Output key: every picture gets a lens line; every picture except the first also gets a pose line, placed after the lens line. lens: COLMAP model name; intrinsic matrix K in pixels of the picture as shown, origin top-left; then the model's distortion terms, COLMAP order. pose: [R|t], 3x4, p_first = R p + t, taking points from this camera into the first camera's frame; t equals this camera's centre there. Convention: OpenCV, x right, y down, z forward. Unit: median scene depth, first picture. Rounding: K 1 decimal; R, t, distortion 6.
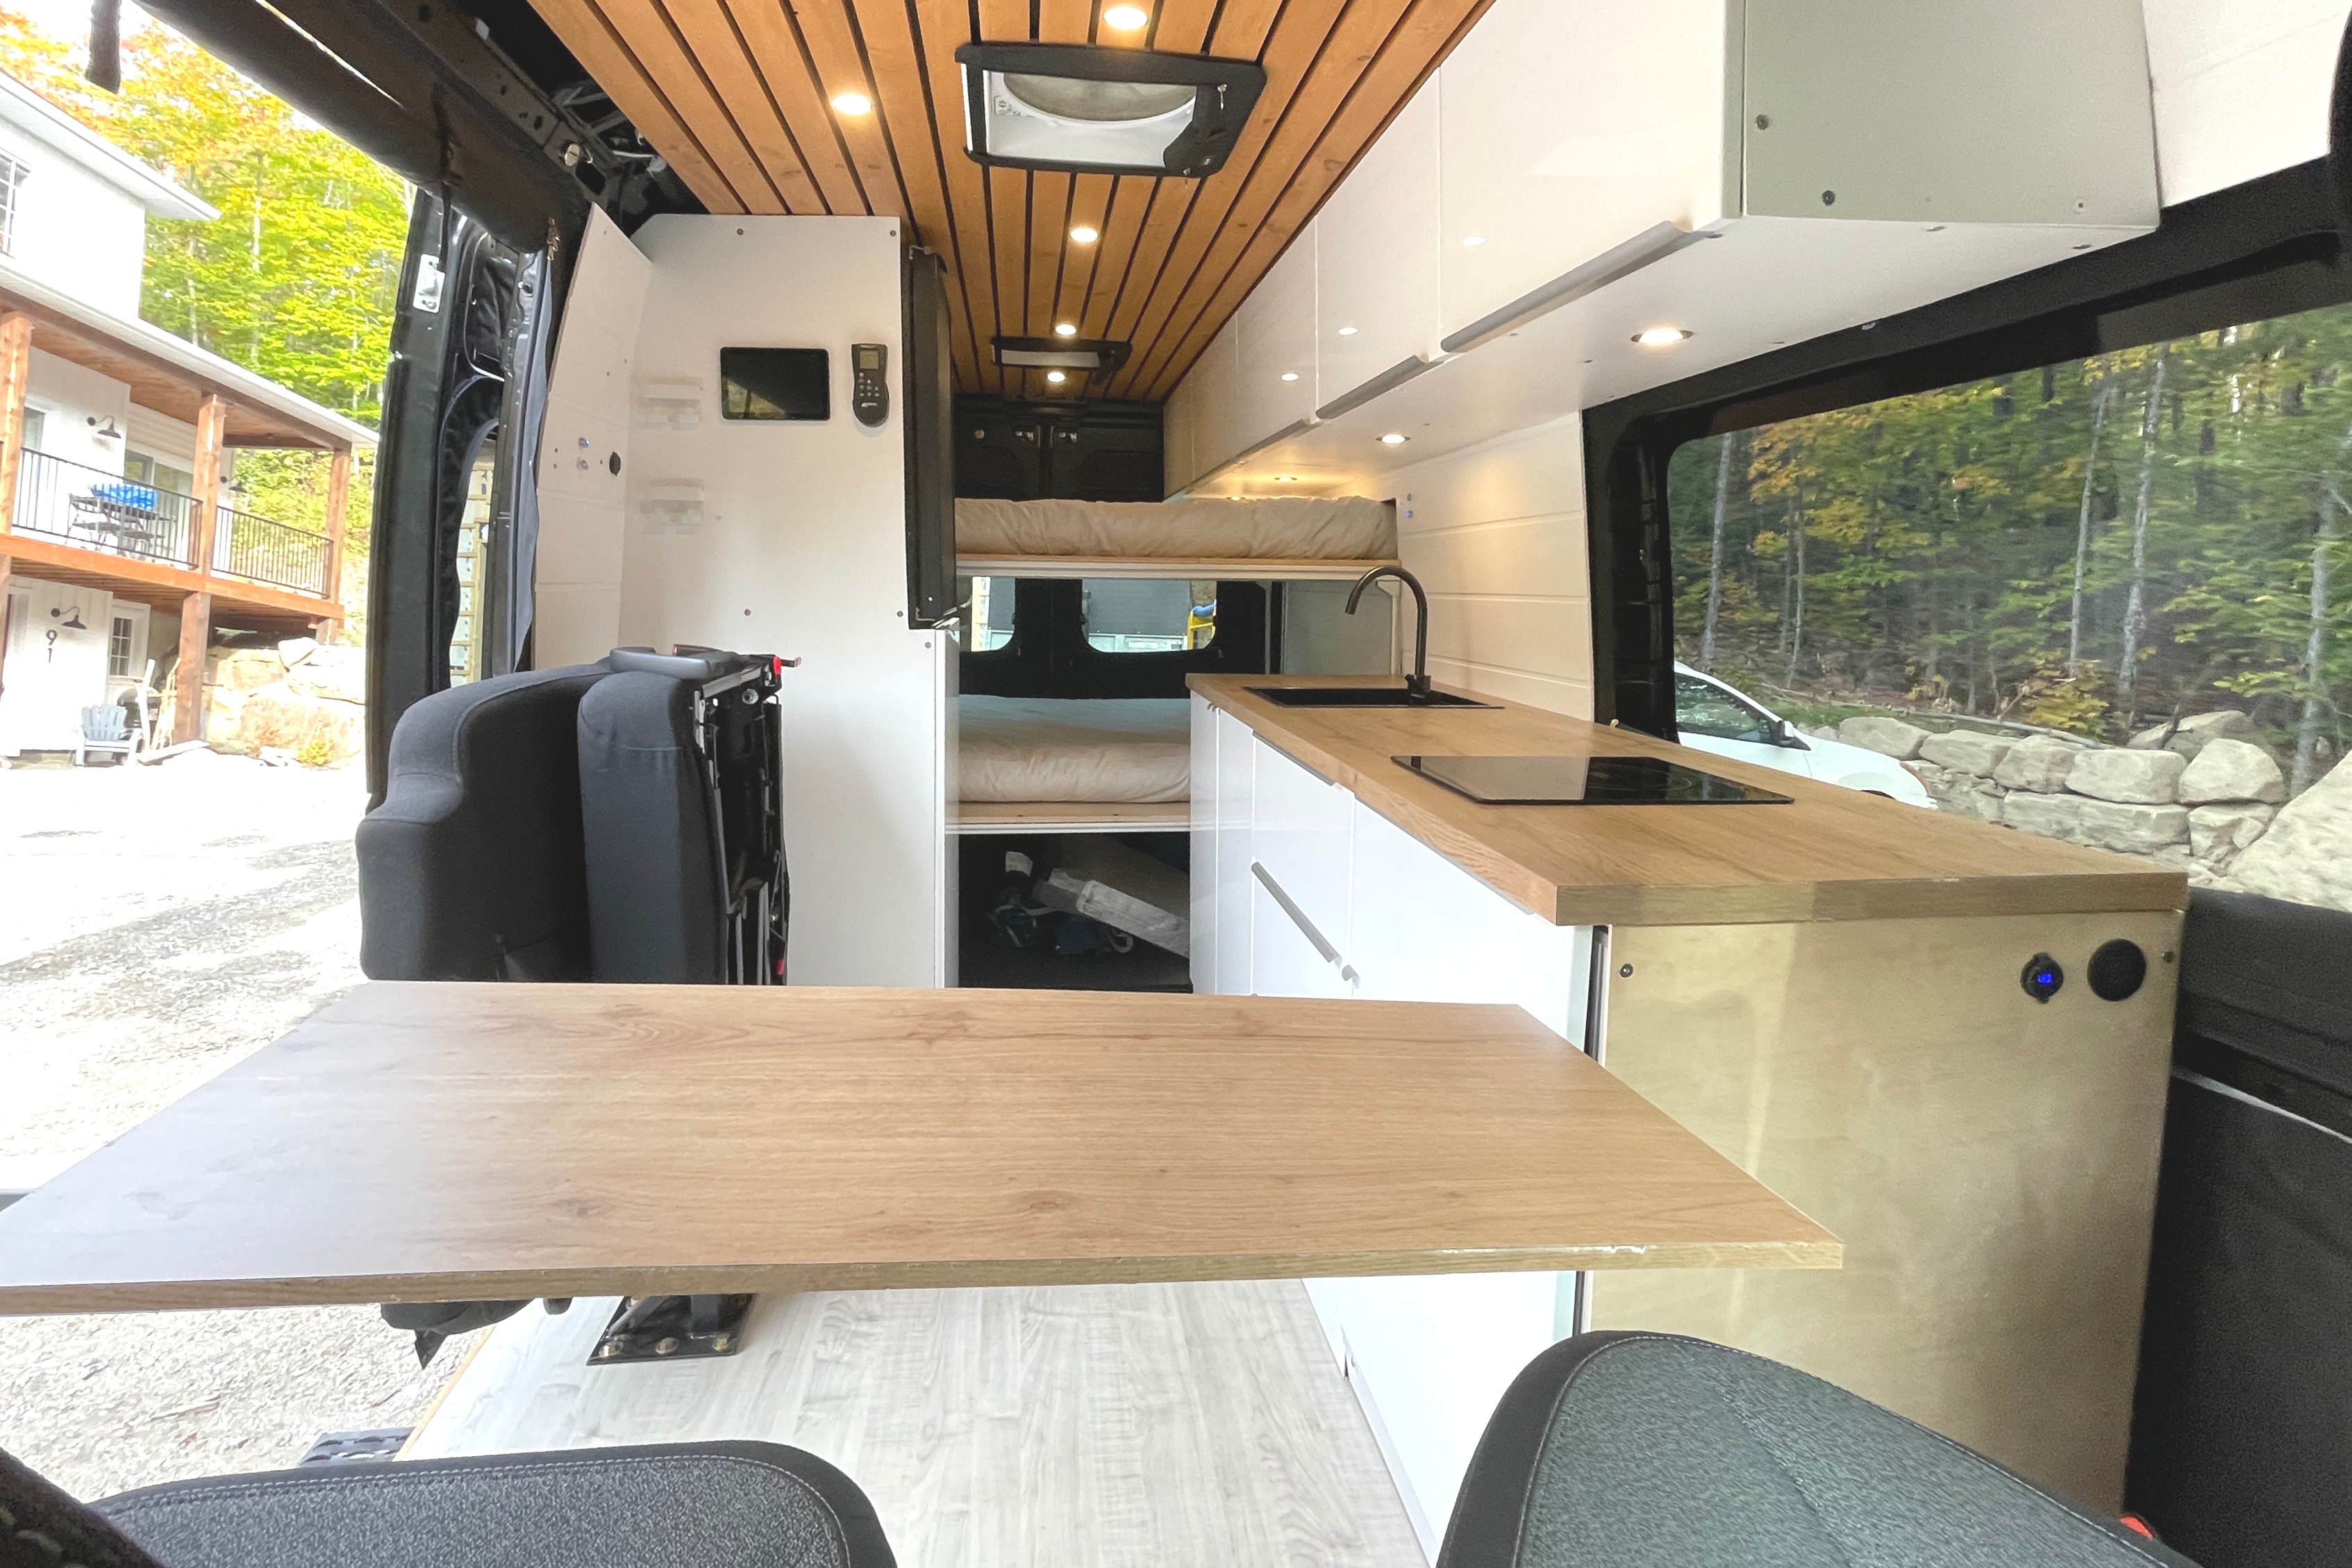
lens RADIAL K [[1120.4, 0, 1145.6], [0, 1120.4, 685.2], [0, 0, 1]] dist [0.005923, -0.000168]
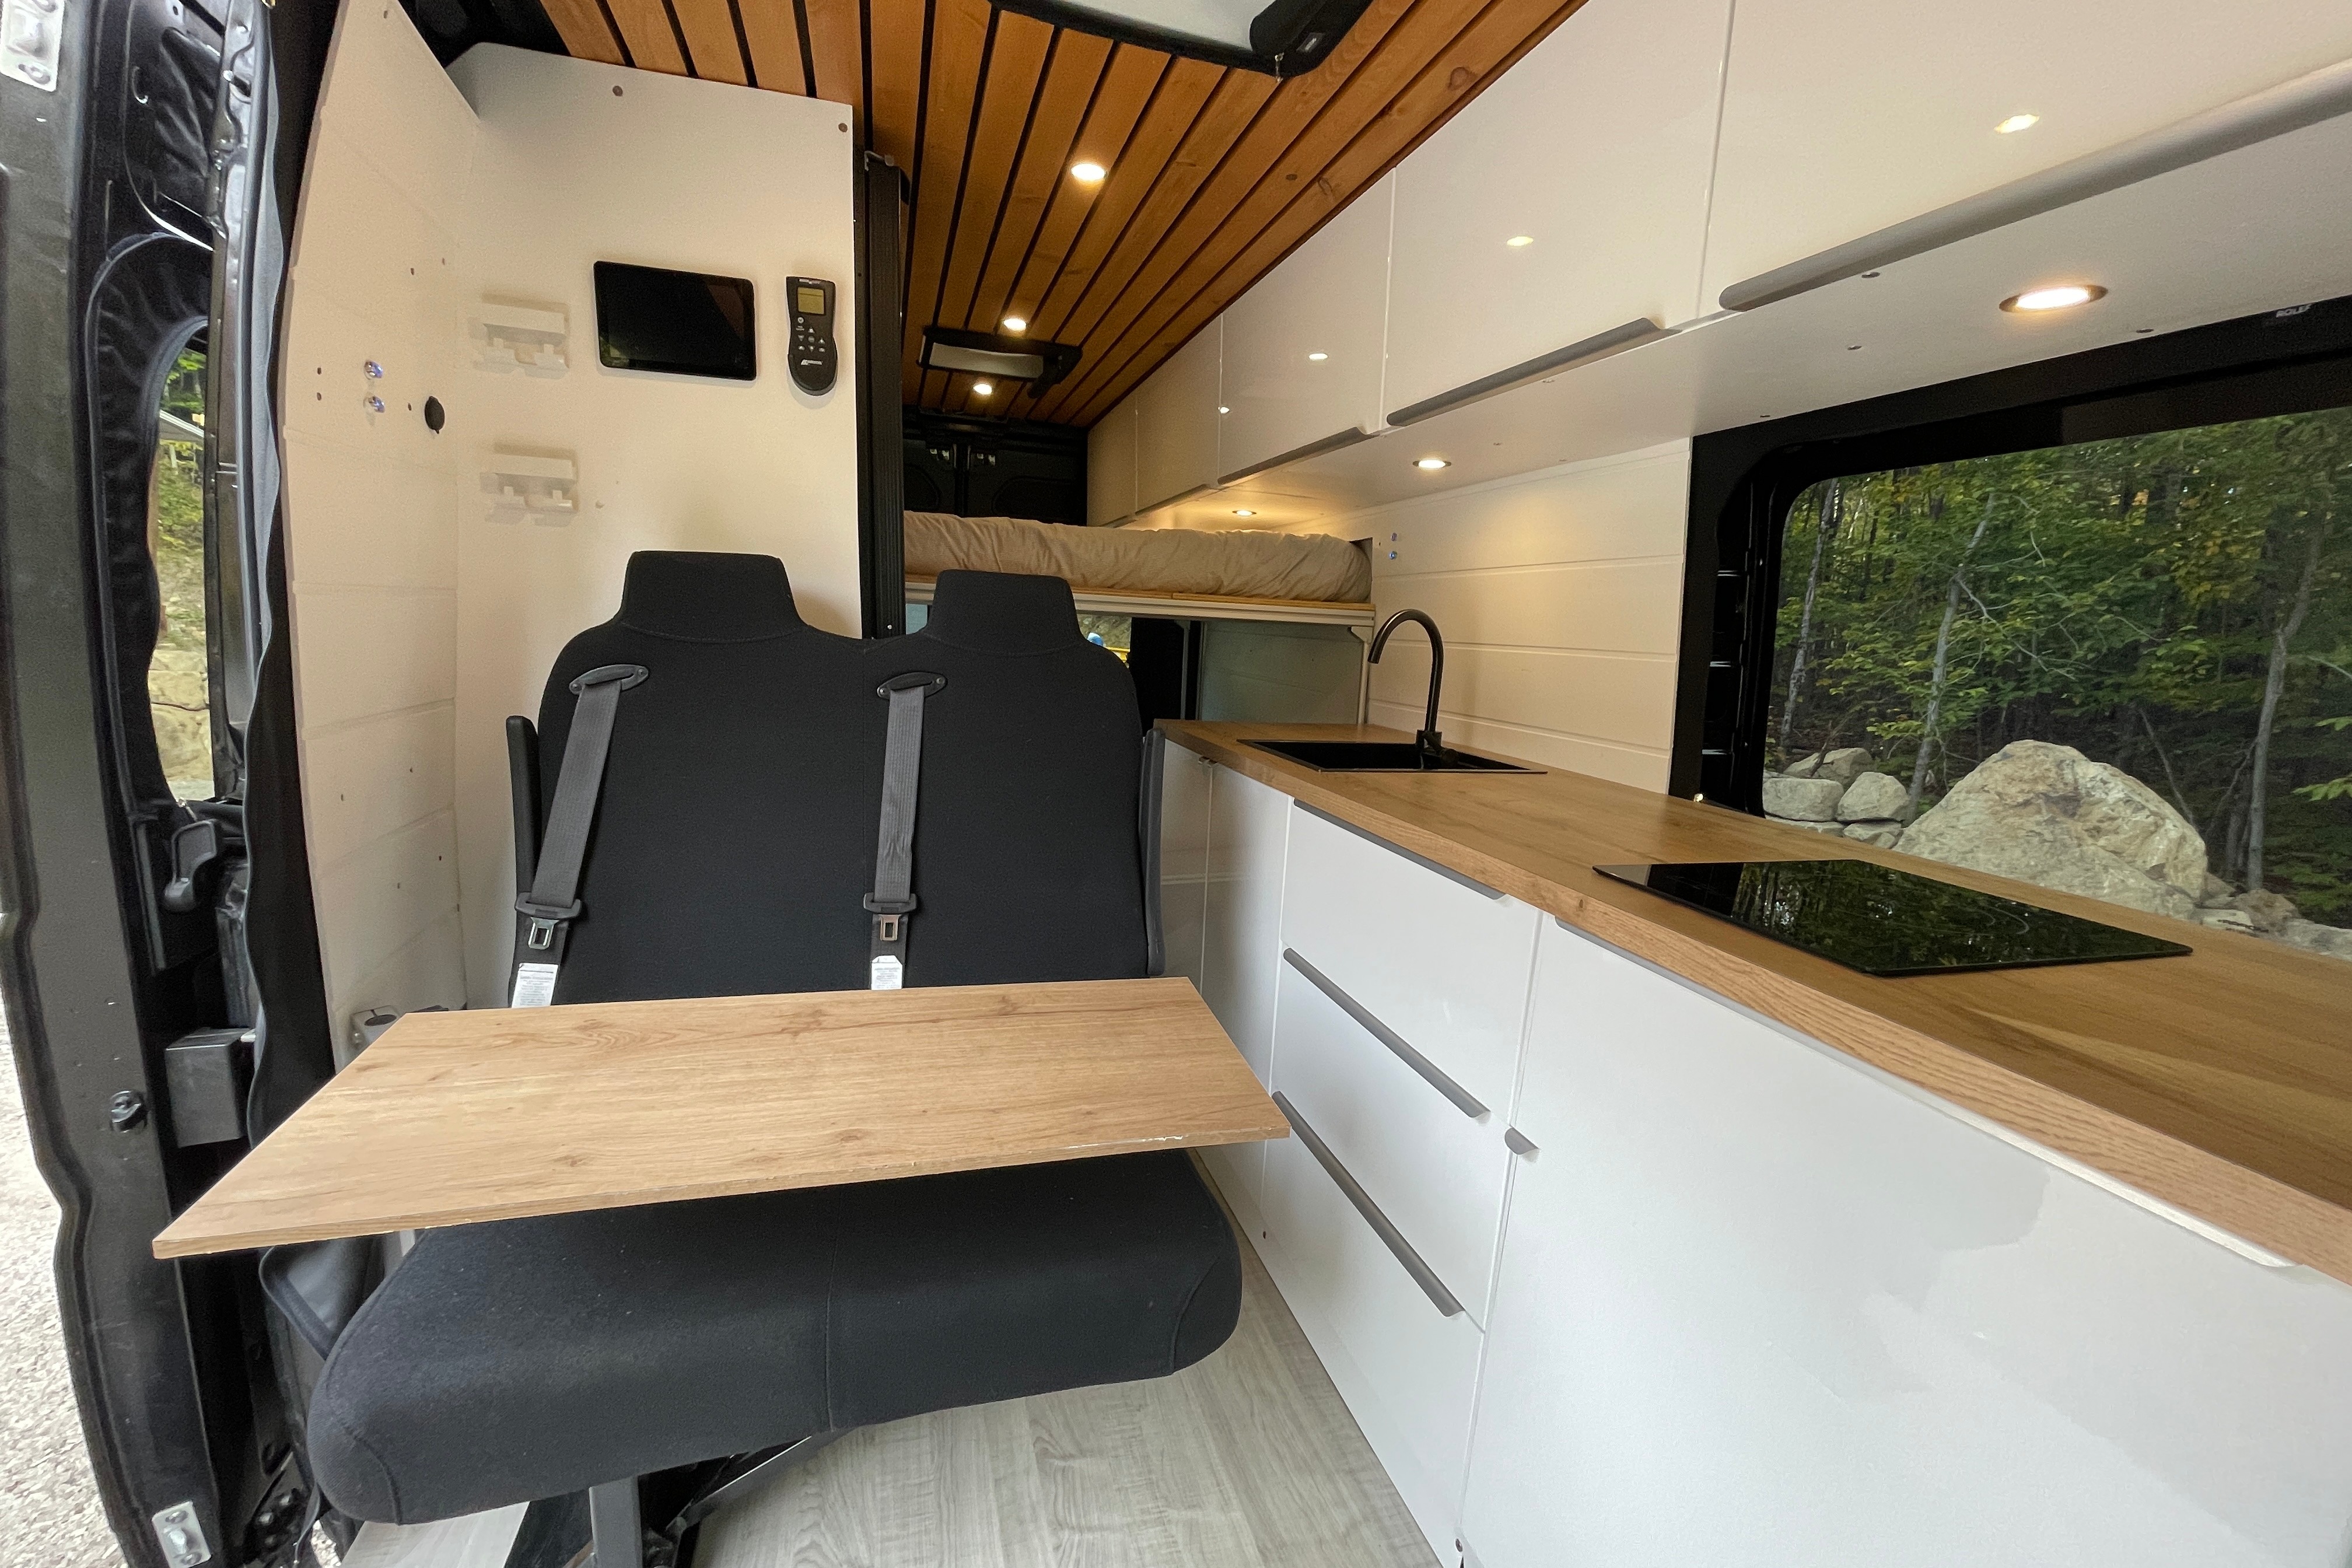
lens RADIAL K [[947.0, 0, 1175.4], [0, 947.0, 800.1], [0, 0, 1]] dist [0.000407, 0.001814]
pose [[0.982478, 0.004580, 0.186324, -0.123582], [-0.022935, 0.995071, 0.096477, -0.025253], [-0.184964, -0.099059, 0.977740, 0.302039]]
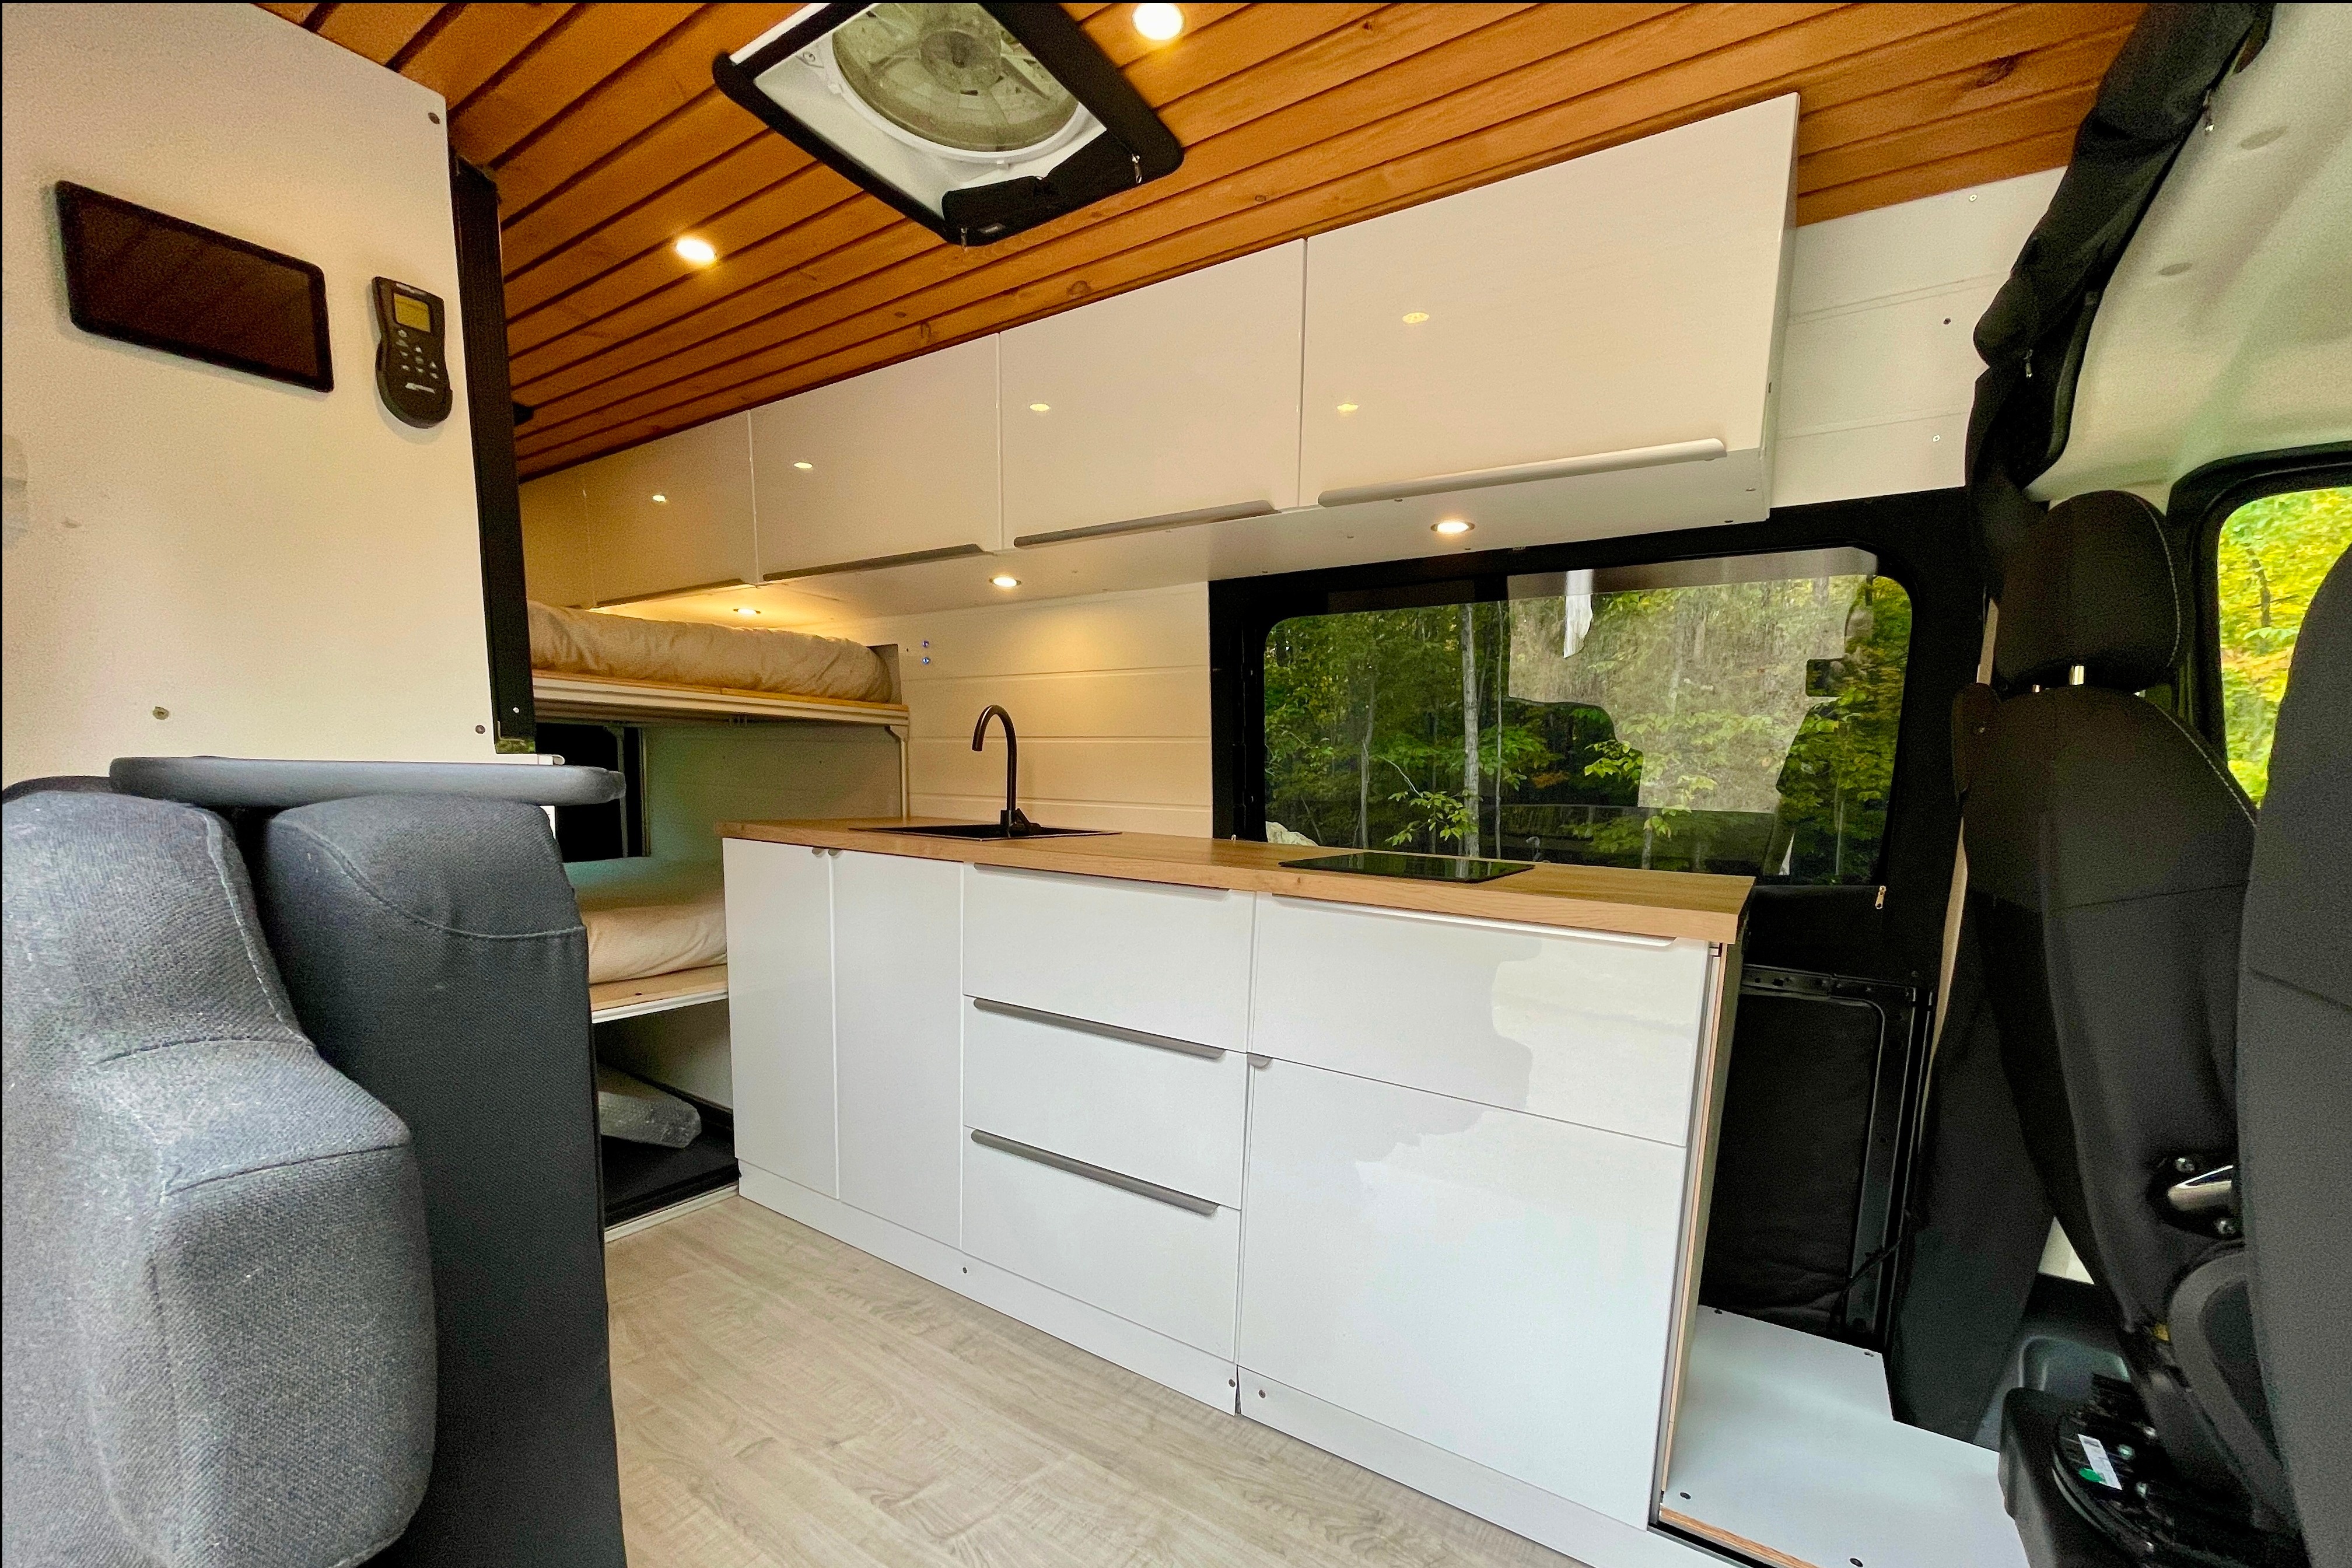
lens RADIAL K [[947.0, 0, 1178.3], [0, 947.0, 903.1], [0, 0, 1]] dist [0.000407, 0.001814]
pose [[0.641798, -0.096691, 0.760753, -0.404927], [0.049282, 0.995169, 0.084909, 0.012548], [-0.765288, -0.017002, 0.643463, 0.325819]]
